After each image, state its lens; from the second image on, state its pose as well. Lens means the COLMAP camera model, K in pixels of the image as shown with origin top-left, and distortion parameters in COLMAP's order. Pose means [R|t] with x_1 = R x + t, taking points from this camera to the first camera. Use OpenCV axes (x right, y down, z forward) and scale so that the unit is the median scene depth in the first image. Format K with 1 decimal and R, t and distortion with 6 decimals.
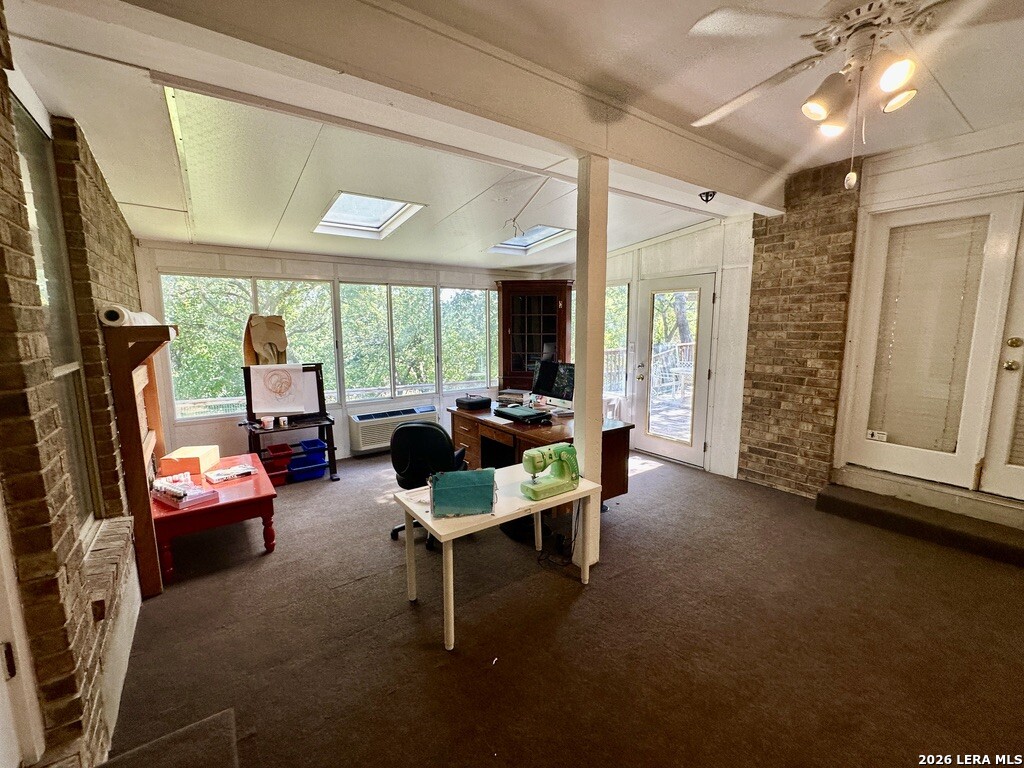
lens RADIAL K [[424.6, 0, 508.2], [0, 424.6, 381.9], [0, 0, 1]] dist [-0.000388, 0.000681]
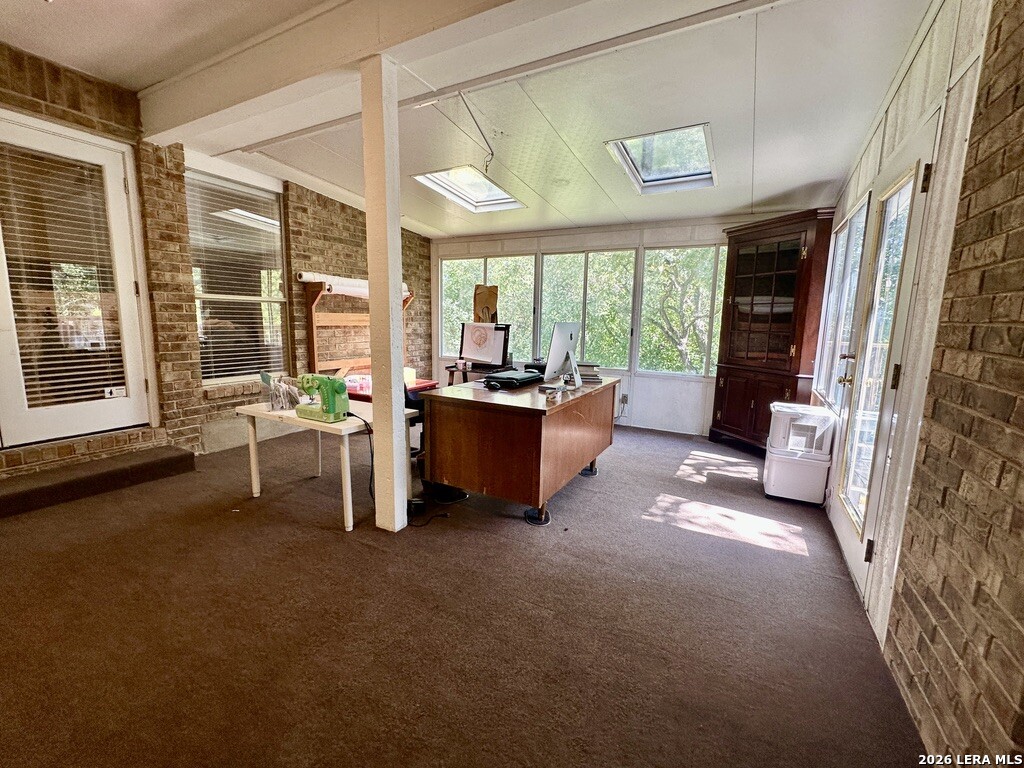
lens RADIAL K [[424.6, 0, 508.2], [0, 424.6, 381.9], [0, 0, 1]] dist [-0.000388, 0.000681]
pose [[0.452078, 0.150444, -0.879199, 0.627474], [-0.144192, 0.985036, 0.094412, 0.001908], [0.880246, 0.084092, 0.467006, 0.462091]]
